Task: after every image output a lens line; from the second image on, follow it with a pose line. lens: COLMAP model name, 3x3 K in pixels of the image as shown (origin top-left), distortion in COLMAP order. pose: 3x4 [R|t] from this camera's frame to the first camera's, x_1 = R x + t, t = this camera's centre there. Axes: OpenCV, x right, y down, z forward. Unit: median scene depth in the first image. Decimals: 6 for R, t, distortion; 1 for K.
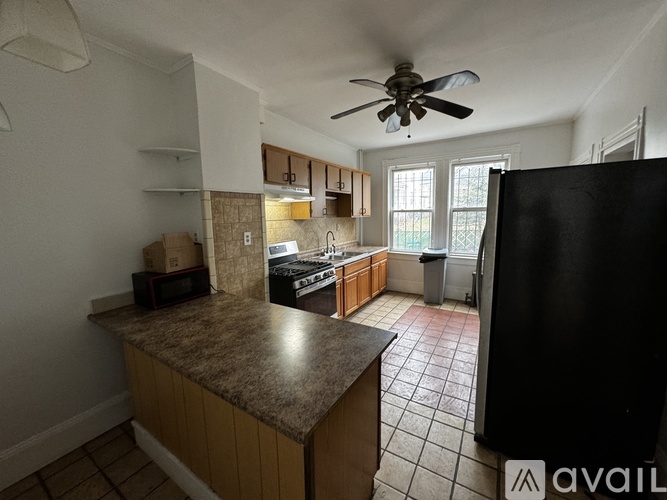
lens RADIAL K [[265.1, 0, 333.5], [0, 265.1, 250.0], [0, 0, 1]] dist [-0.001015, -0.000056]
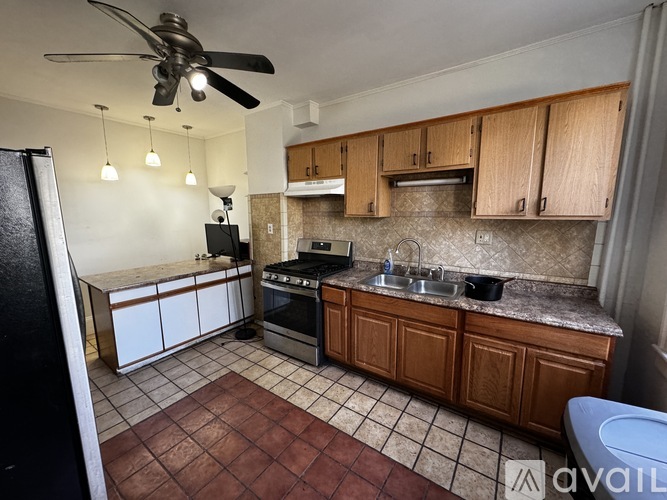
lens RADIAL K [[265.1, 0, 333.5], [0, 265.1, 250.0], [0, 0, 1]] dist [-0.001015, -0.000056]
pose [[-0.046736, 0.167868, -0.984701, 0.689994], [-0.129583, 0.976430, 0.172608, -0.148709], [0.990466, 0.135668, -0.023882, 0.975601]]
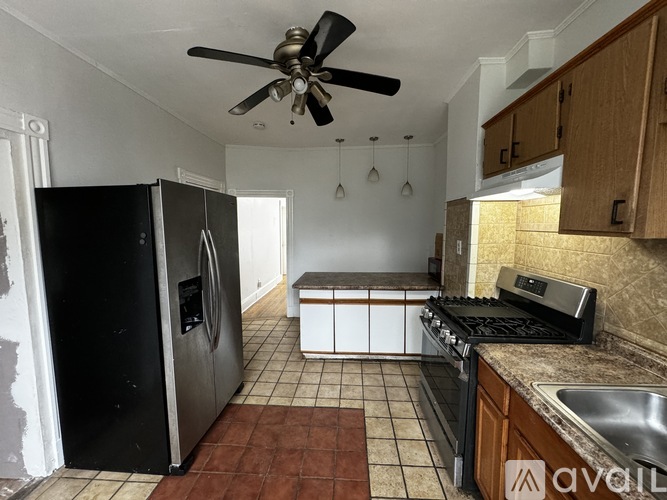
lens RADIAL K [[265.1, 0, 333.5], [0, 265.1, 250.0], [0, 0, 1]] dist [-0.001015, -0.000056]
pose [[-0.878782, 0.071843, -0.471784, 0.365037], [-0.040387, 0.973861, 0.223527, -0.162460], [0.475511, 0.215486, -0.852910, 1.146599]]
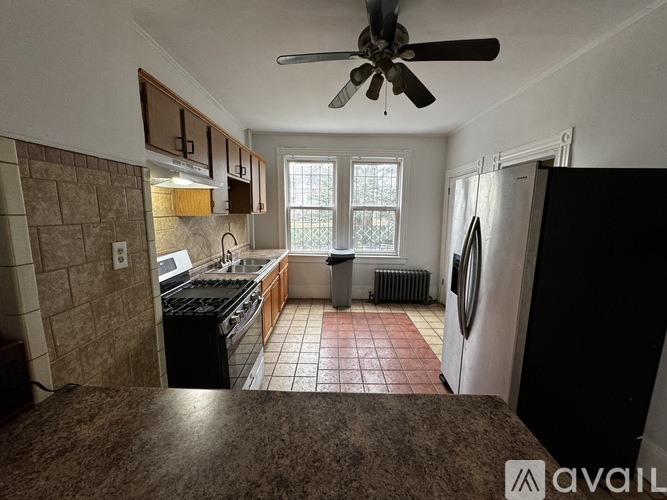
lens RADIAL K [[265.1, 0, 333.5], [0, 265.1, 250.0], [0, 0, 1]] dist [-0.001015, -0.000056]
pose [[0.846782, -0.051756, 0.529416, -0.180399], [0.045326, 0.998656, 0.025133, -0.034159], [-0.530006, 0.002714, 0.847990, 0.273458]]
